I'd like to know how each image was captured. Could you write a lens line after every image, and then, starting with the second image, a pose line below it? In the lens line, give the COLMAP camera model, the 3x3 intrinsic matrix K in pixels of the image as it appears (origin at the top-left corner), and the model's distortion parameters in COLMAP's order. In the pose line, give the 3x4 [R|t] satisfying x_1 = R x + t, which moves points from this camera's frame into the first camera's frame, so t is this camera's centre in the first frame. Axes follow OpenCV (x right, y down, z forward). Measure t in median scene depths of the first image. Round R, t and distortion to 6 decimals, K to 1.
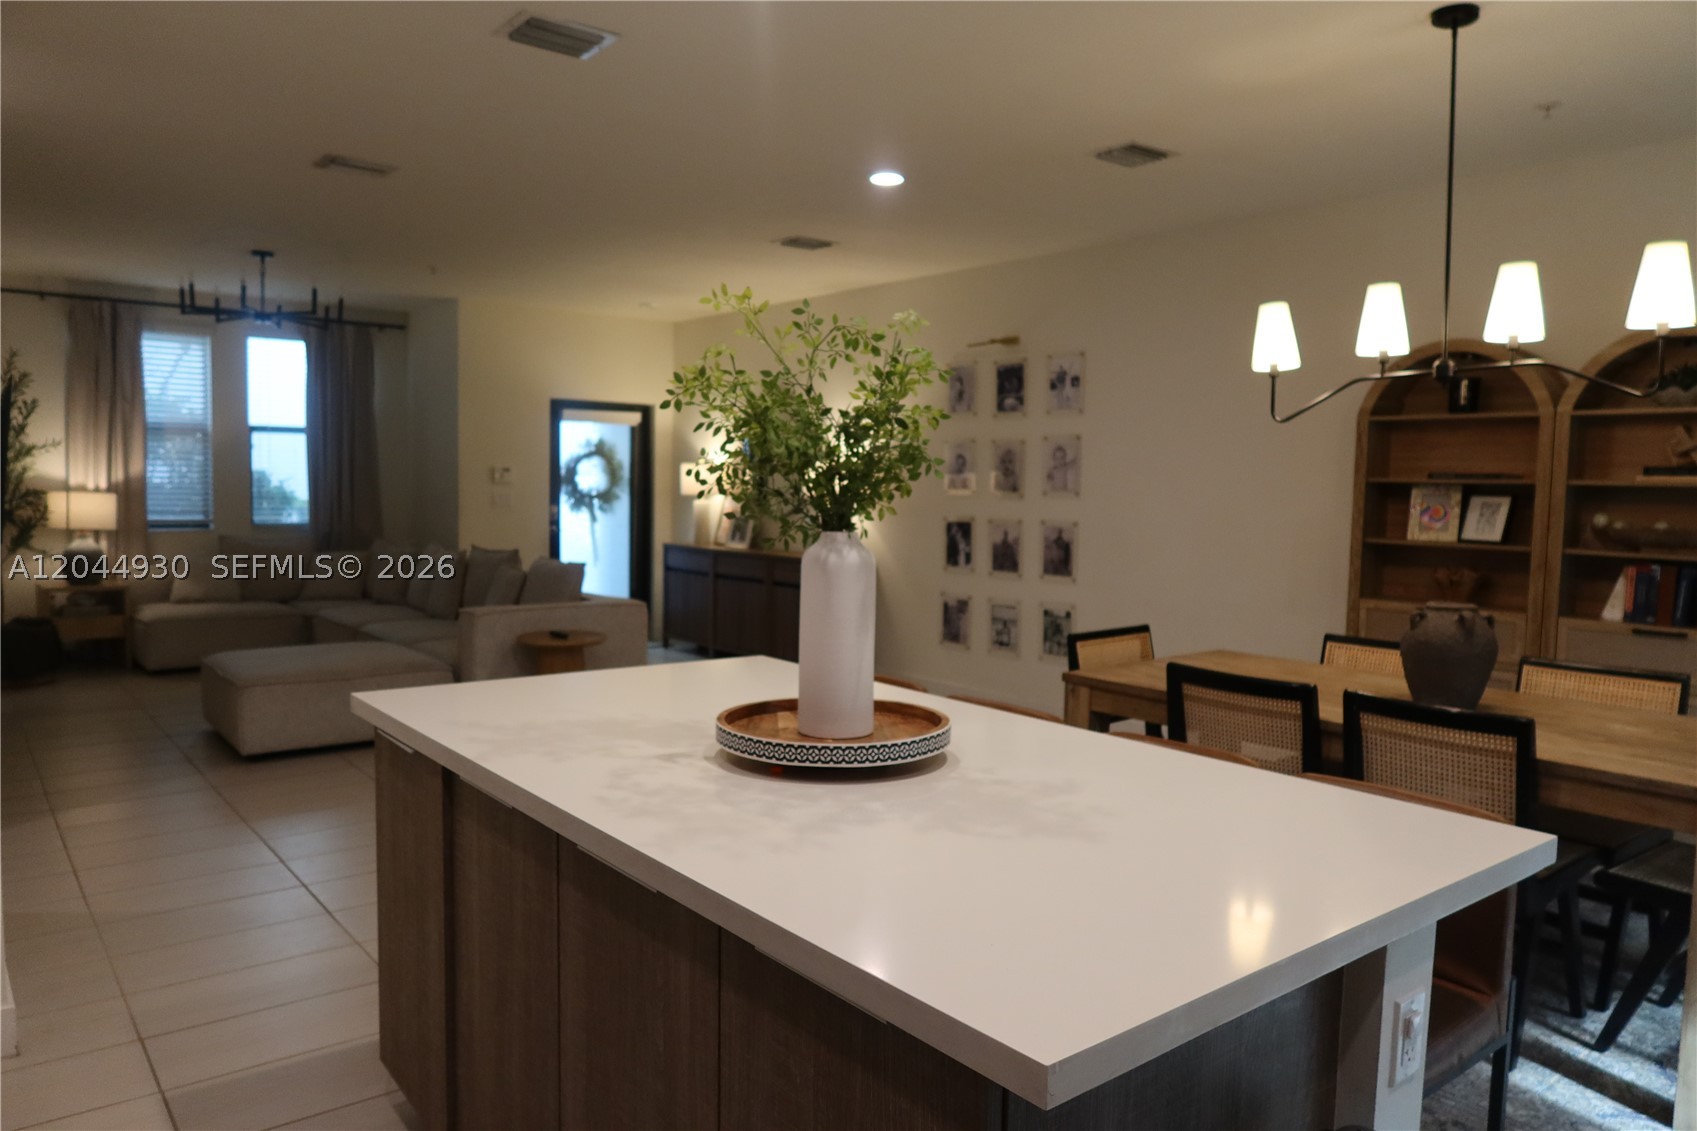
lens RADIAL K [[1160.9, 0, 849.6], [0, 1160.9, 572.7], [0, 0, 1]] dist [-0.028251, 0.007250]
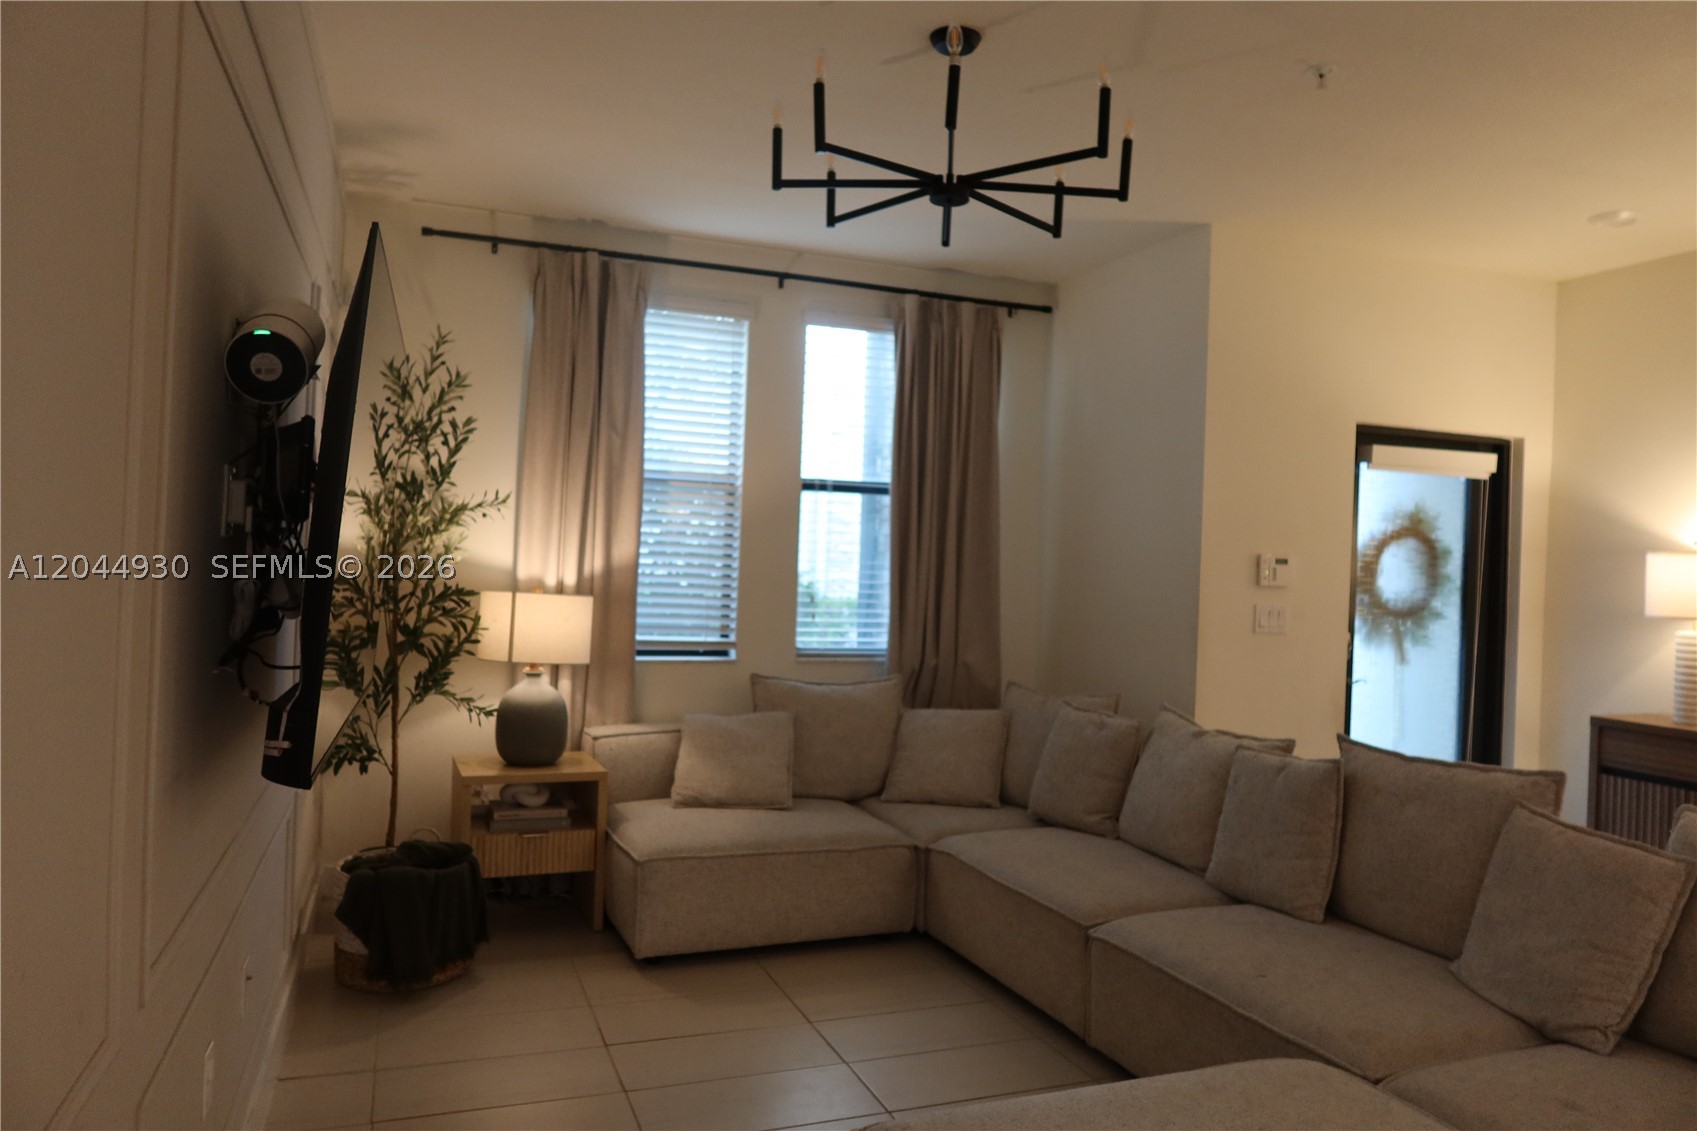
lens RADIAL K [[1160.9, 0, 849.6], [0, 1160.9, 572.7], [0, 0, 1]] dist [-0.028251, 0.007250]
pose [[0.951702, 0.011444, -0.306809, -0.335579], [-0.037425, 0.996177, -0.078932, -0.038843], [0.304733, 0.086602, 0.948492, 0.489016]]
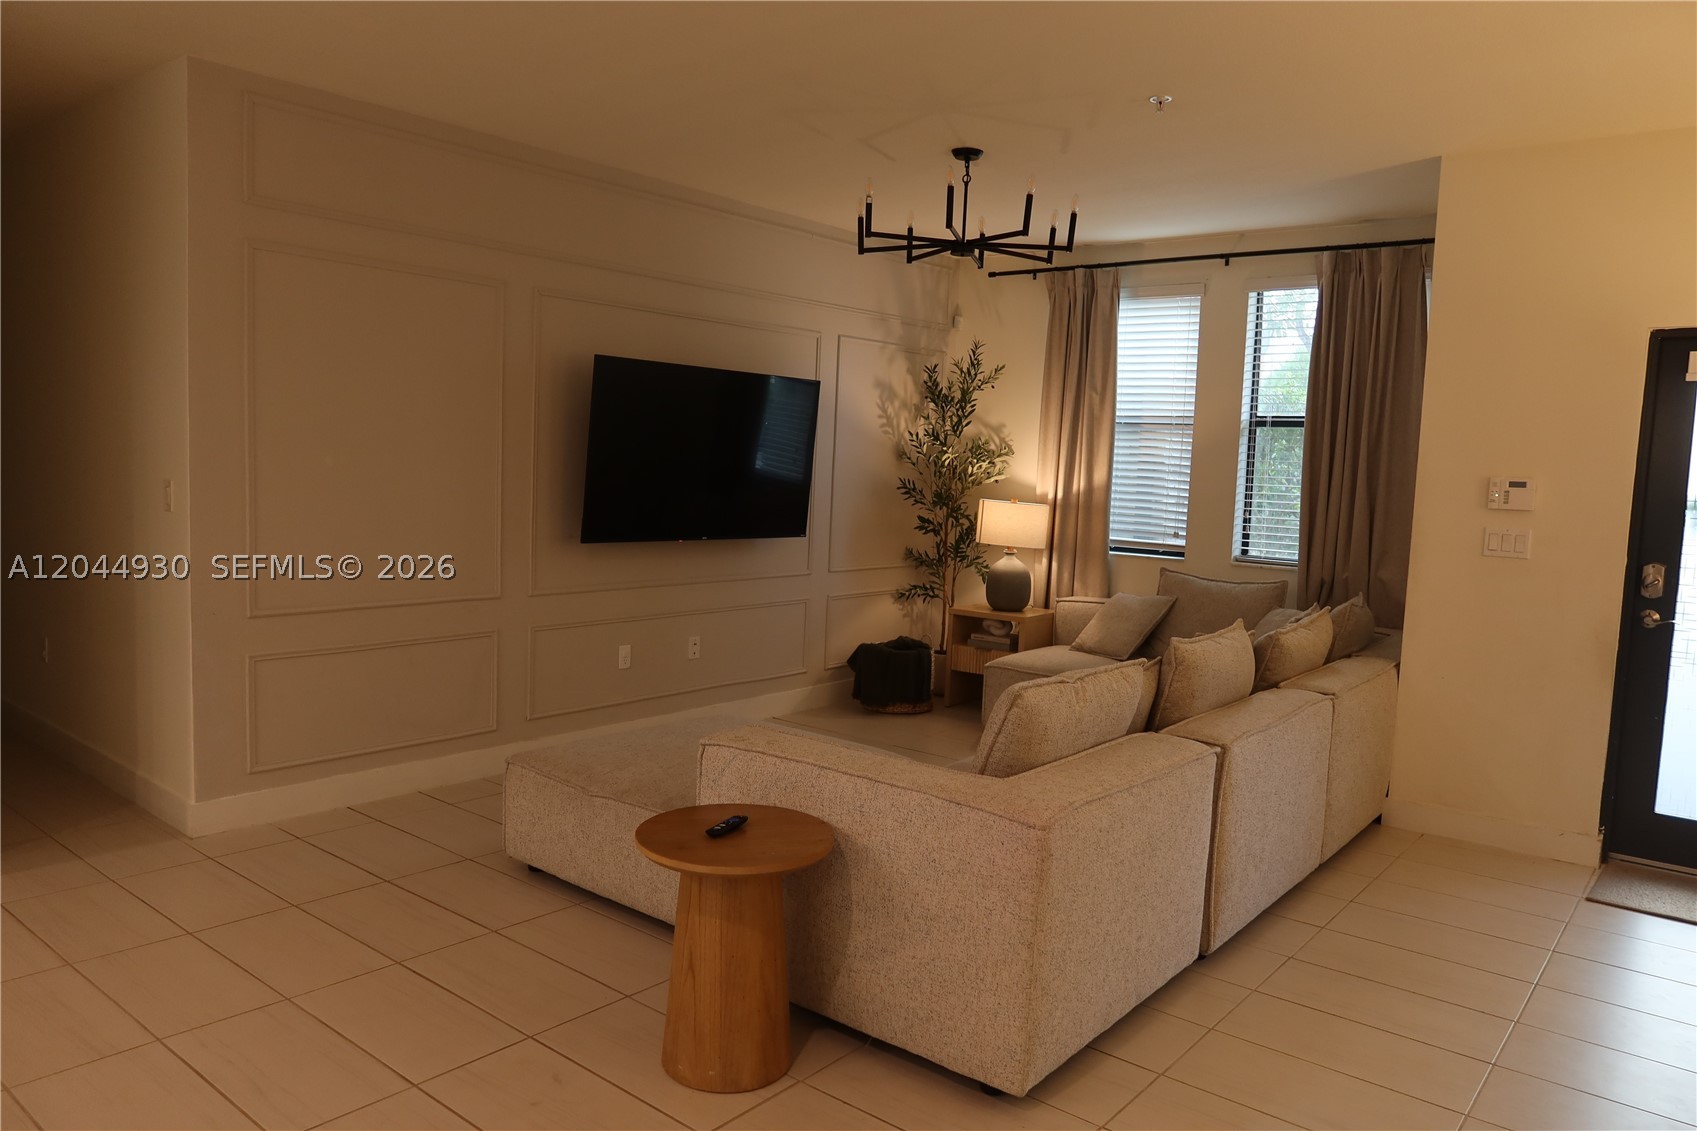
lens RADIAL K [[1160.9, 0, 849.6], [0, 1160.9, 572.7], [0, 0, 1]] dist [-0.028251, 0.007250]
pose [[0.208767, 0.080359, -0.974658, 0.126706], [-0.114050, 0.991819, 0.057345, -0.049333], [0.971292, 0.099188, 0.216224, 0.652037]]
